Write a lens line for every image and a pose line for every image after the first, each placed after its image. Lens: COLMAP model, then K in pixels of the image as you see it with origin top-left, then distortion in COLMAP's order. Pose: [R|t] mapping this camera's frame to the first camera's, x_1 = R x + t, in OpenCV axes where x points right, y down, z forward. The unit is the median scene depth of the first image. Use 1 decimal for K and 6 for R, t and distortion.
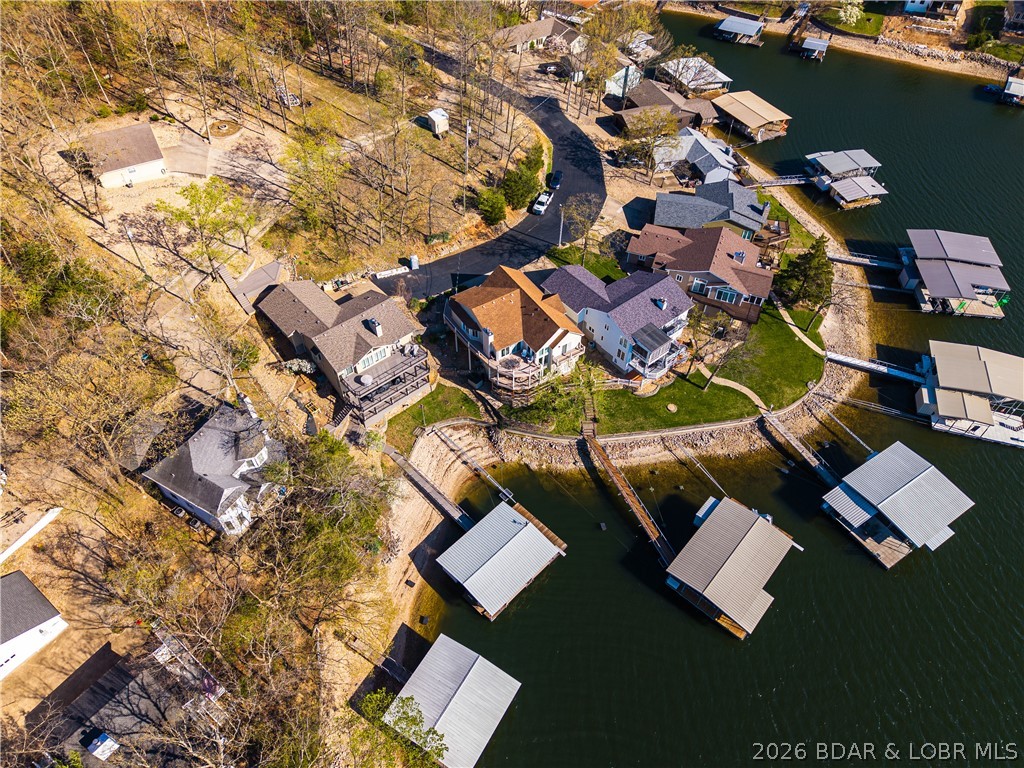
lens RADIAL K [[687.3, 0, 517.3], [0, 687.3, 382.3], [0, 0, 1]] dist [-0.004014, -0.010166]
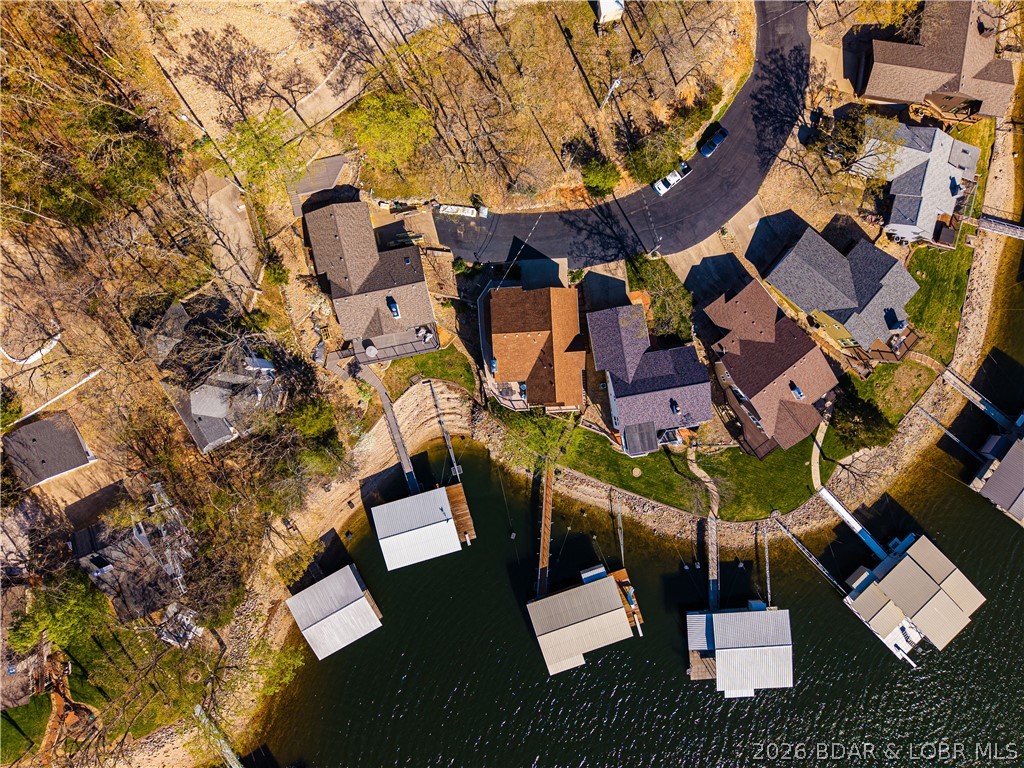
lens RADIAL K [[687.3, 0, 516.1], [0, 687.3, 380.2], [0, 0, 1]] dist [-0.004014, -0.010166]
pose [[0.867943, 0.496662, -0.001744, -0.002556], [-0.372269, 0.652875, 0.659674, -0.689805], [0.328773, -0.571910, 0.751550, 0.233312]]
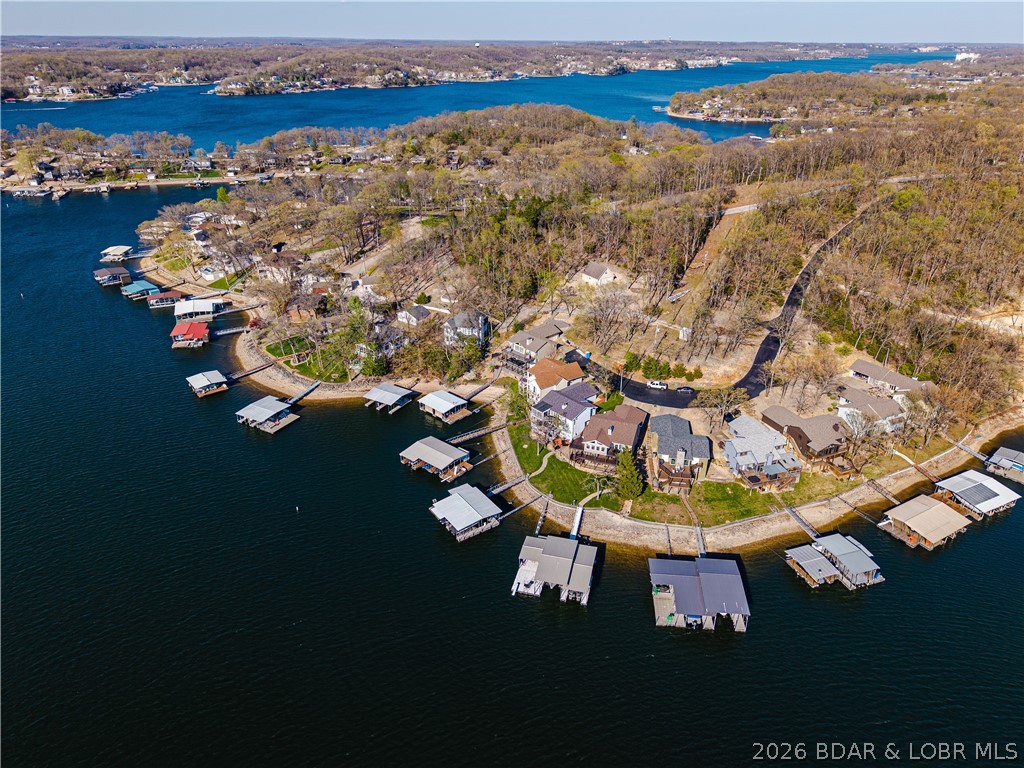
lens RADIAL K [[687.3, 0, 507.2], [0, 687.3, 382.0], [0, 0, 1]] dist [-0.004014, -0.010166]
pose [[0.018027, 0.430455, -0.902432, 1.838071], [-0.750179, 0.602514, 0.272411, -0.539473], [0.660989, 0.672075, 0.333780, 0.241610]]
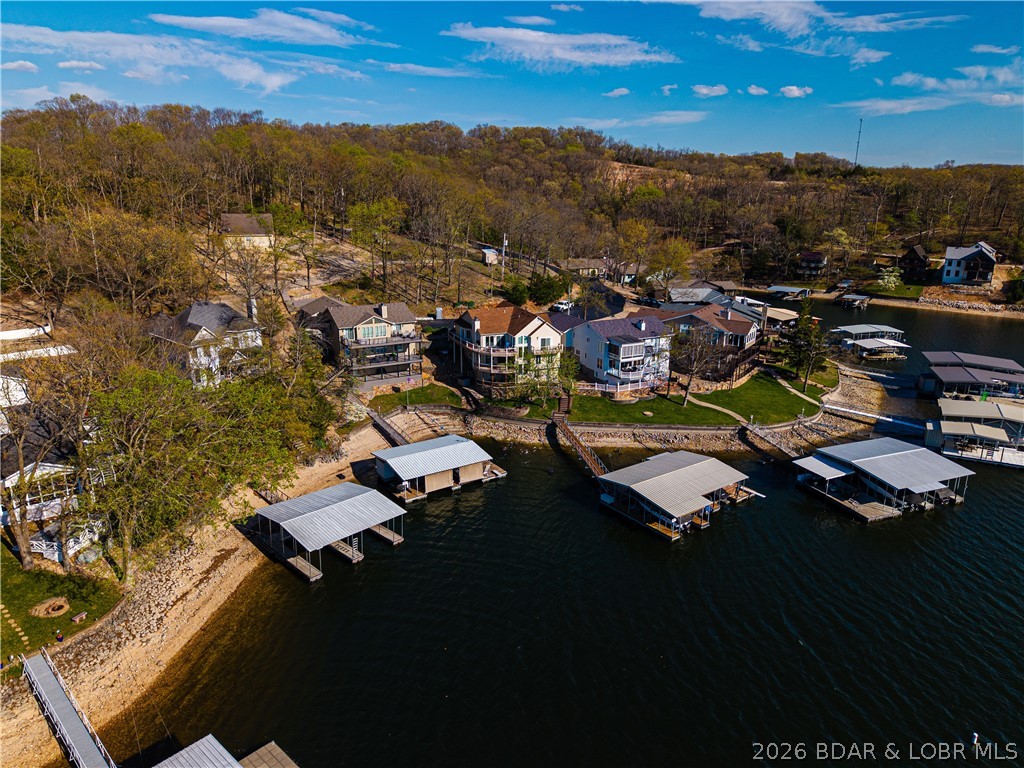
lens RADIAL K [[687.3, 0, 514.6], [0, 687.3, 385.4], [0, 0, 1]] dist [-0.004014, -0.010166]
pose [[0.977115, 0.051130, -0.206477, 0.243108], [-0.154272, 0.838634, -0.522392, 0.562492], [0.146448, 0.542291, 0.827329, 0.124851]]
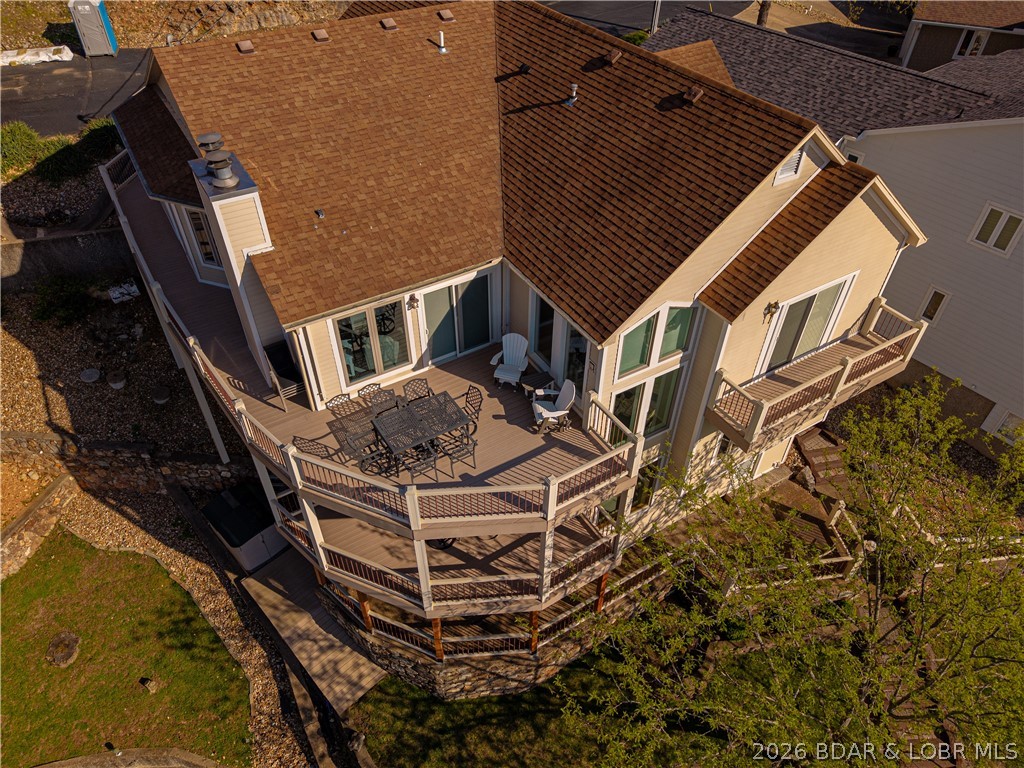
lens RADIAL K [[687.3, 0, 510.2], [0, 687.3, 385.0], [0, 0, 1]] dist [-0.004014, -0.010166]
pose [[0.999705, 0.017602, -0.016734, 0.011962], [-0.019287, 0.994122, -0.106531, -0.020518], [0.014761, 0.106822, 0.994169, 0.828059]]
